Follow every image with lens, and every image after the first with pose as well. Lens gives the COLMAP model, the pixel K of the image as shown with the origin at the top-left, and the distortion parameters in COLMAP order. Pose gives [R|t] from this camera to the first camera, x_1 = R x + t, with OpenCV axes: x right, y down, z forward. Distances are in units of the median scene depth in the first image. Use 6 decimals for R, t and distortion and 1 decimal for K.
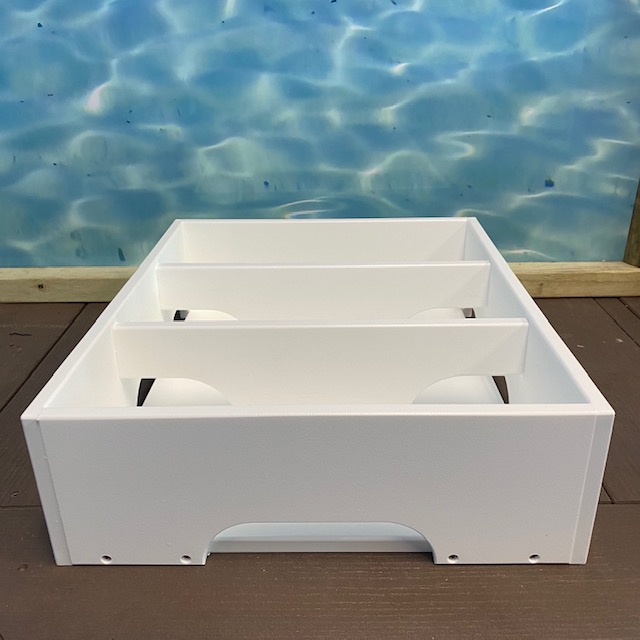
lens RADIAL K [[655.4, 0, 323.2], [0, 655.4, 317.7], [0, 0, 1]] dist [0.005485, 0.000000]
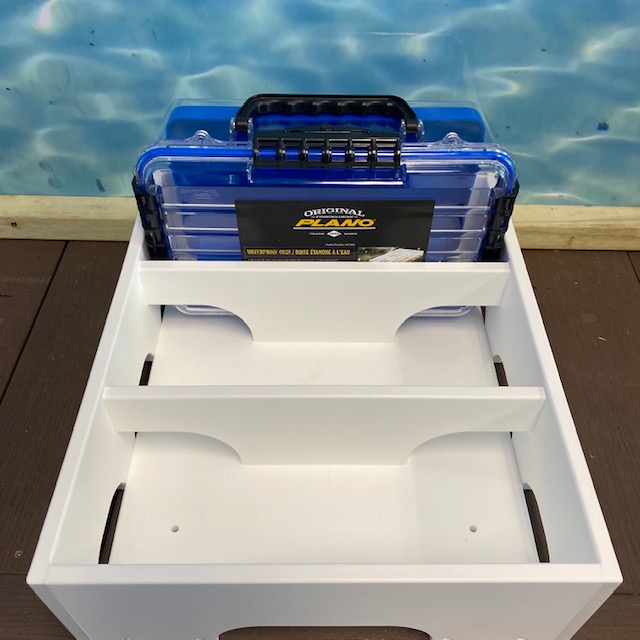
lens RADIAL K [[655.4, 0, 323.5], [0, 655.4, 311.1], [0, 0, 1]] dist [0.005485, 0.000000]
pose [[0.999540, 0.030221, 0.002378, -0.006944], [-0.028759, 0.920532, 0.389606, -0.314052], [0.009586, -0.389495, 0.920979, 0.138197]]
